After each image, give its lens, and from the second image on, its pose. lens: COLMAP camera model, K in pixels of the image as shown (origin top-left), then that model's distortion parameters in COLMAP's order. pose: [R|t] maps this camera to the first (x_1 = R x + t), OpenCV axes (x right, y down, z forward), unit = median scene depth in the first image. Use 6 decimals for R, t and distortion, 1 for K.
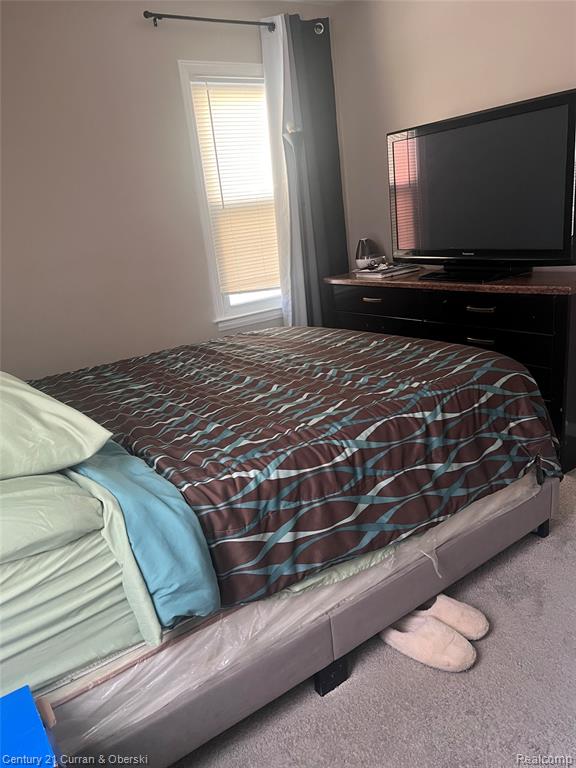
lens RADIAL K [[580.9, 0, 288.5], [0, 580.9, 394.7], [0, 0, 1]] dist [-0.007312, -0.003050]
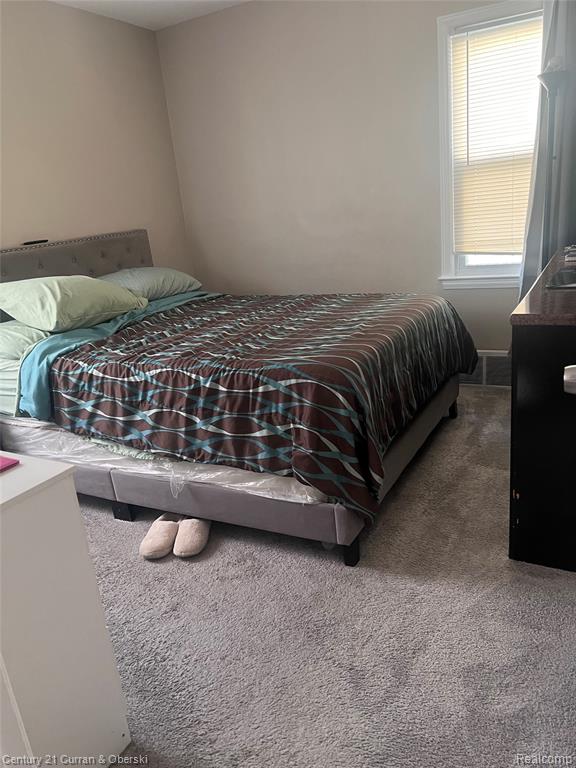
lens RADIAL K [[584.2, 0, 284.1], [0, 584.2, 380.0], [0, 0, 1]] dist [0.071672, -0.083871]
pose [[0.448412, 0.320595, -0.834353, 1.268350], [-0.214935, 0.944747, 0.247499, -0.290824], [0.867600, 0.068350, 0.492543, 0.488905]]
